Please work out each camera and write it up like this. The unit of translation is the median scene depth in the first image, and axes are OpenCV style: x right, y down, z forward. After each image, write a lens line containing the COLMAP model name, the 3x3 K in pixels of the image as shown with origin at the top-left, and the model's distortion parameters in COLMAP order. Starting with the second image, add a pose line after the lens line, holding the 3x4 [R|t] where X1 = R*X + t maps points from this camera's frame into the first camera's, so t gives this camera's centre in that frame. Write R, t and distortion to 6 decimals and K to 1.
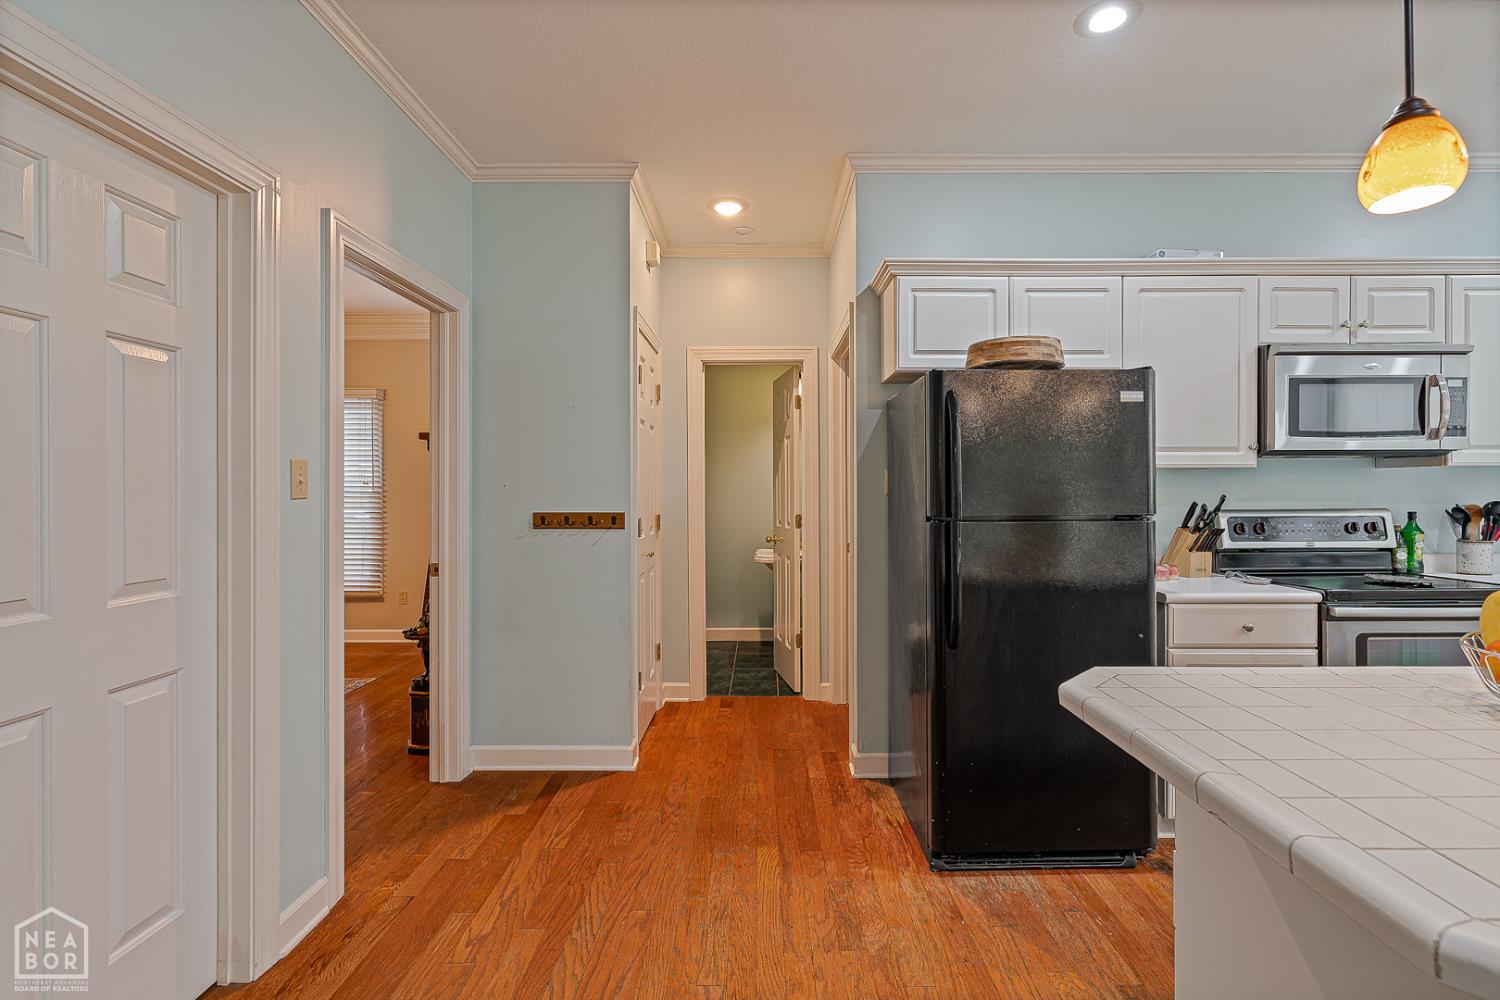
lens RADIAL K [[686.1, 0, 759.8], [0, 686.1, 486.1], [0, 0, 1]] dist [-0.003422, -0.000259]
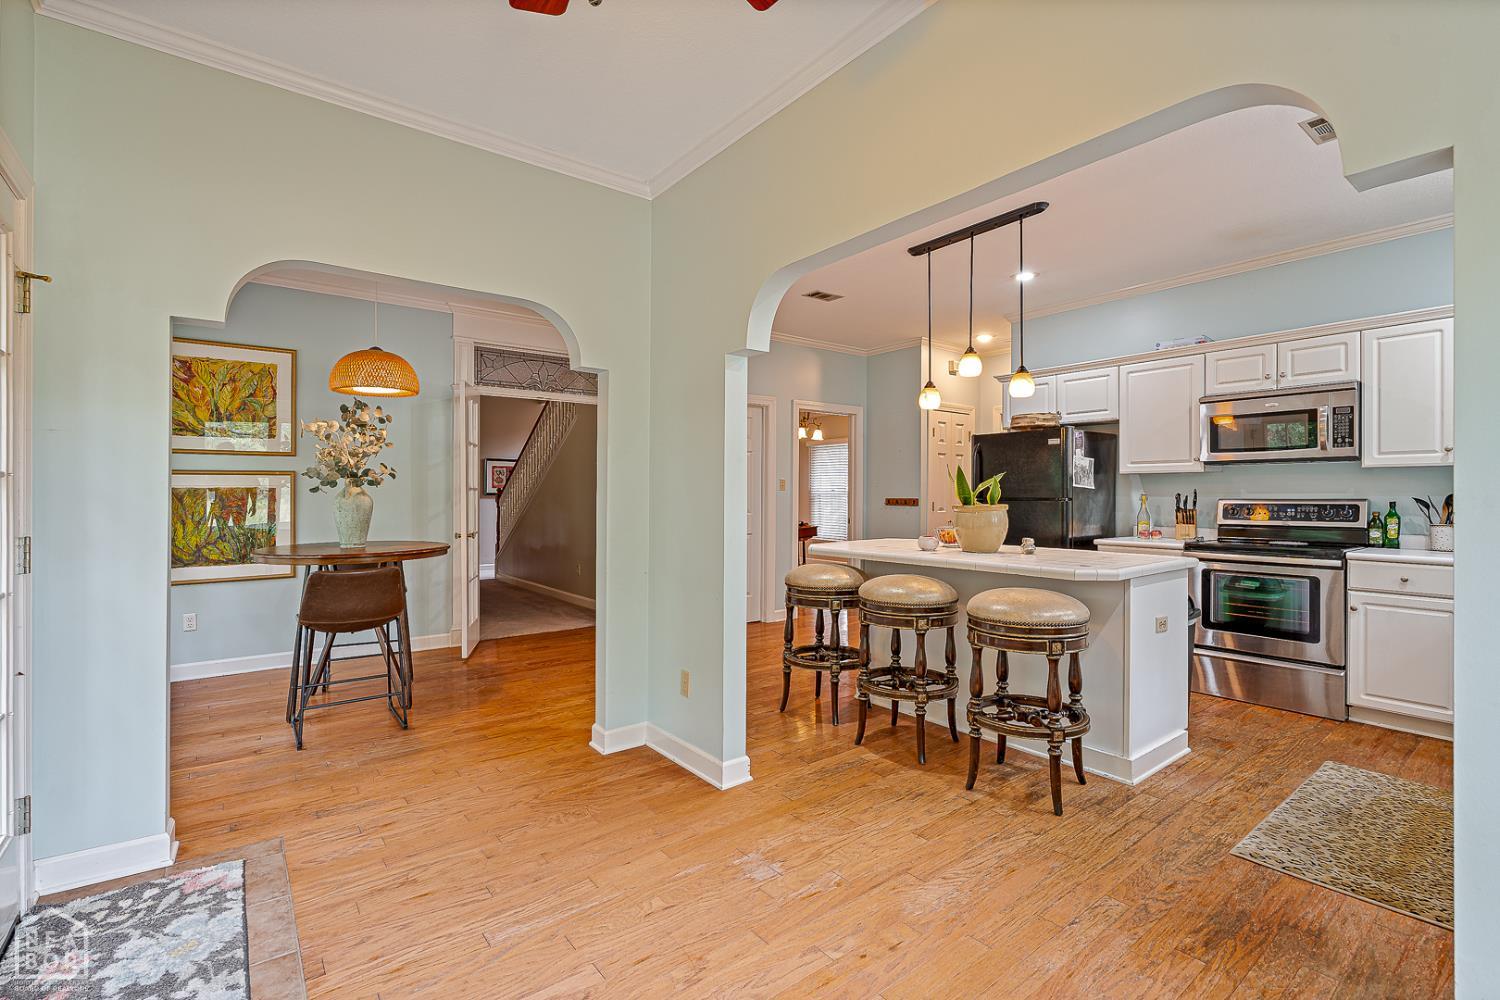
lens RADIAL K [[684.4, 0, 750.0], [0, 684.4, 500.0], [0, 0, 1]] dist [-0.002325, -0.000055]
pose [[0.607231, 0.008674, -0.794478, 1.421969], [0.002048, 0.999920, 0.012482, 0.017642], [0.794523, -0.009207, 0.607165, -0.881126]]
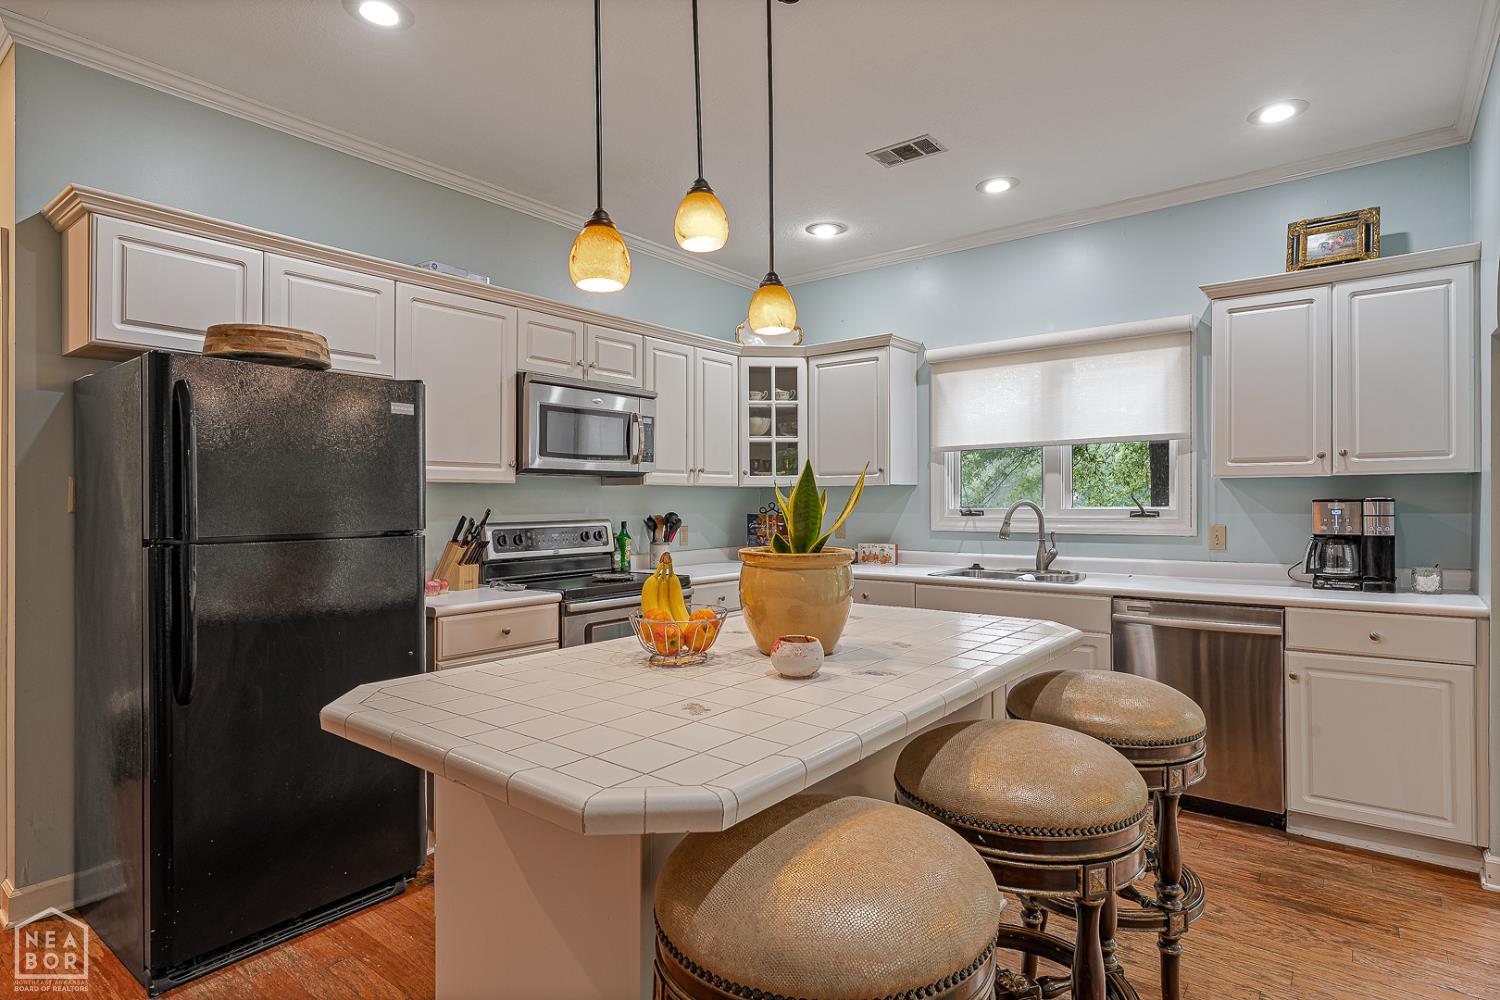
lens RADIAL K [[788.8, 0, 757.0], [0, 788.8, 498.1], [0, 0, 1]] dist [-0.002447, 0.001176]
pose [[0.613805, 0.003240, 0.789451, -0.028150], [-0.001300, 0.999994, -0.003093, -0.000650], [-0.789457, 0.000872, 0.613806, -0.074657]]
